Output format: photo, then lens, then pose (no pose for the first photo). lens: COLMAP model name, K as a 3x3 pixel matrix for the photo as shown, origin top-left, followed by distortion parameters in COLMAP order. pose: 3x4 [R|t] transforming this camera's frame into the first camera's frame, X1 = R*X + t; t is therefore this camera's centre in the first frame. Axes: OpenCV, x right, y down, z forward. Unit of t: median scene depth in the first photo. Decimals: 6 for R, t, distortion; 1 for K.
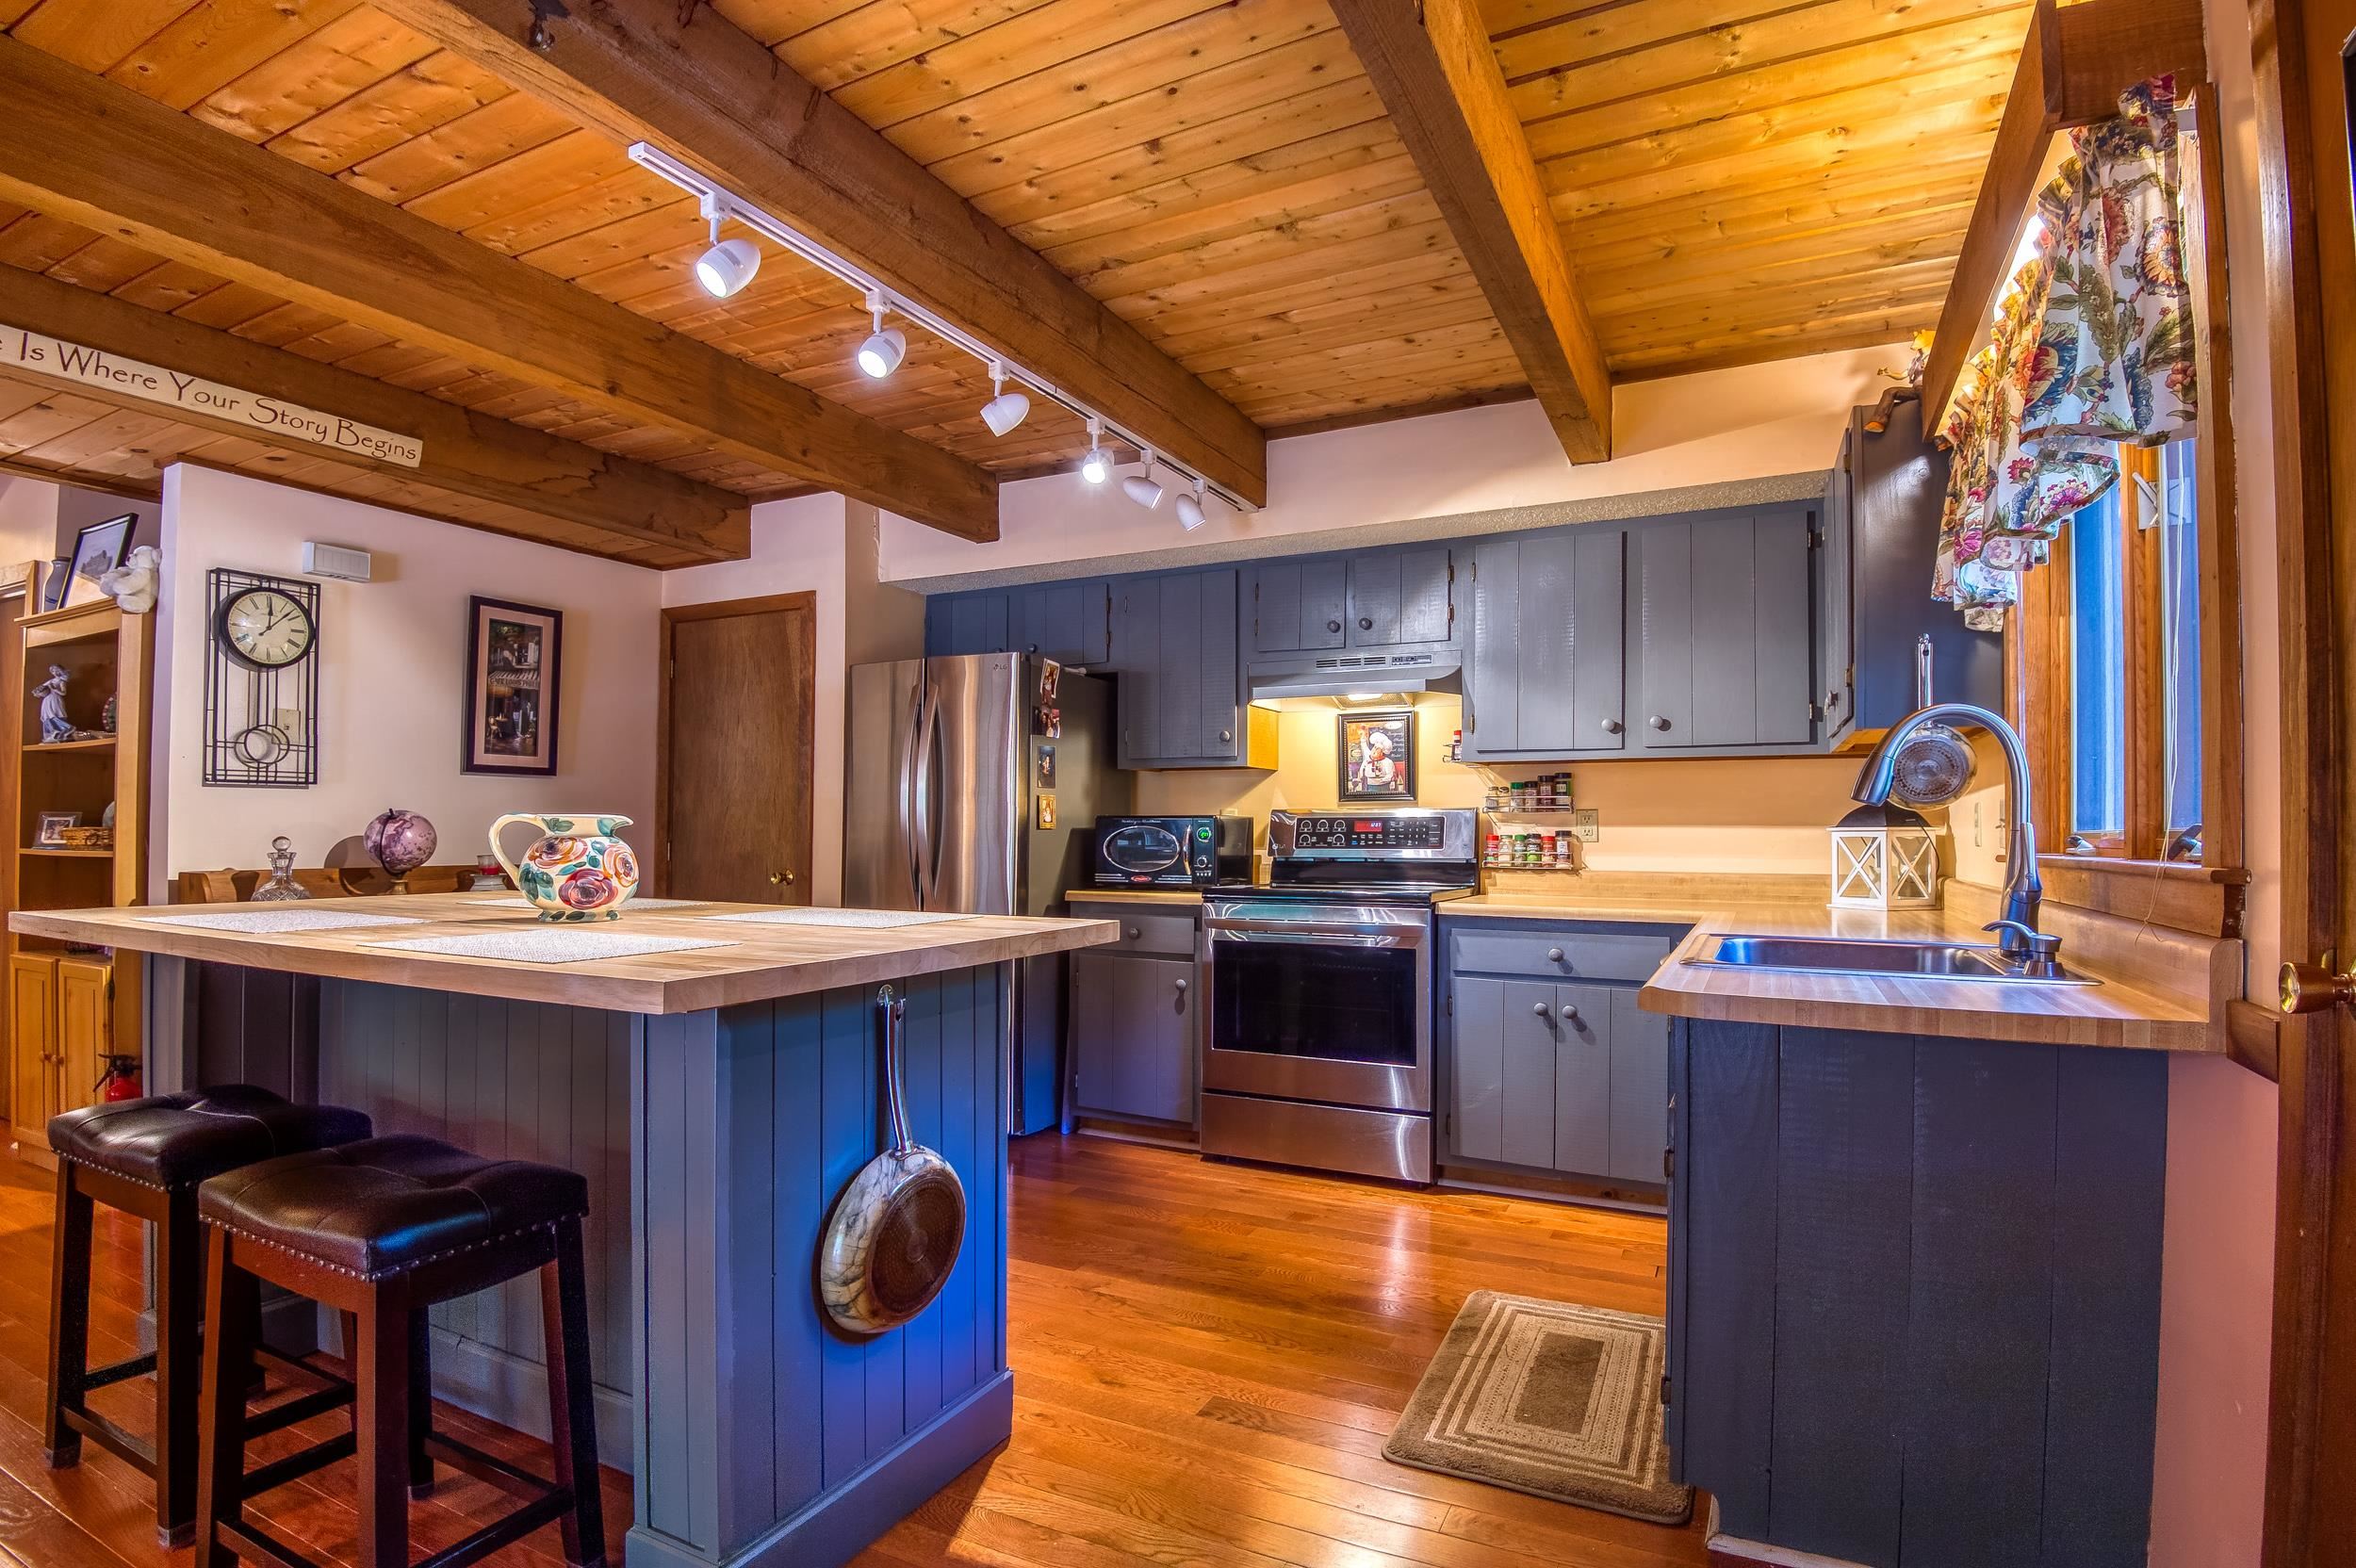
lens RADIAL K [[1138.9, 0, 1178.0], [0, 1138.9, 784.0], [0, 0, 1]] dist [0.000251, -0.000005]
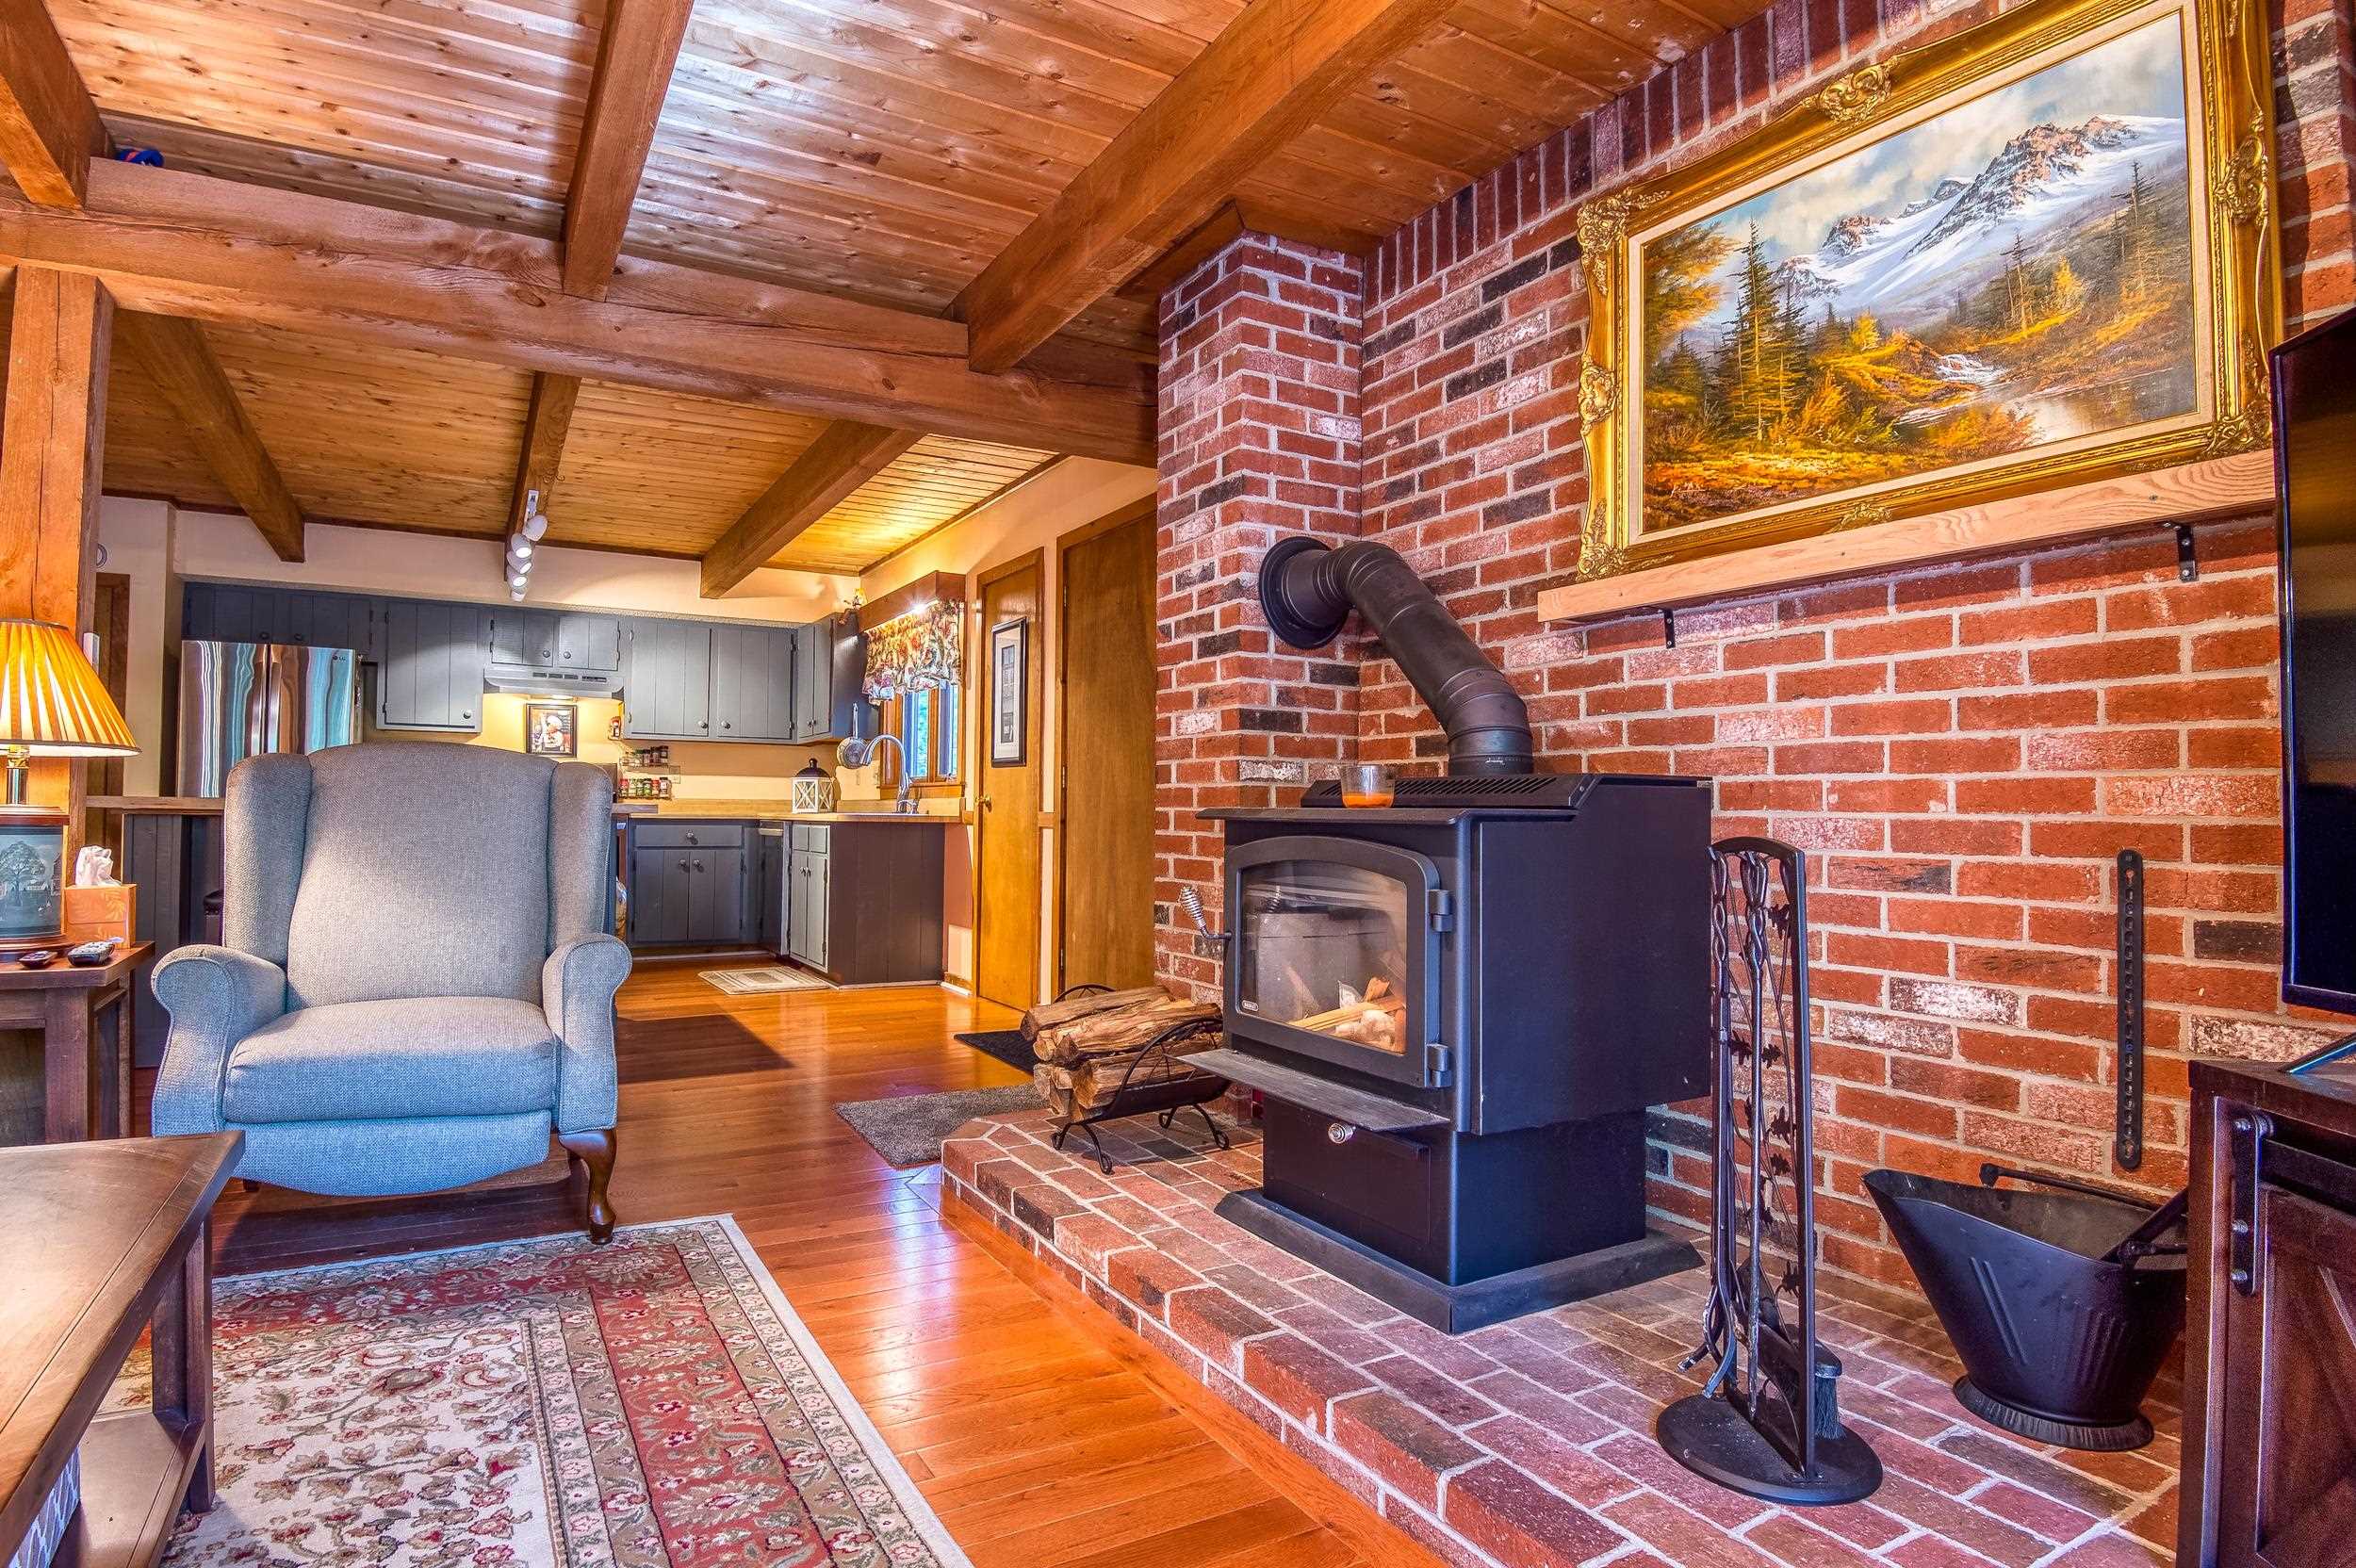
lens RADIAL K [[1460.4, 0, 1178.0], [0, 1460.4, 784.0], [0, 0, 1]] dist [0.153360, -0.135425]
pose [[0.518116, 0.019261, 0.855093, -1.323028], [-0.040123, 0.999193, 0.001805, 0.014363], [-0.854368, -0.035244, 0.518471, -1.002544]]
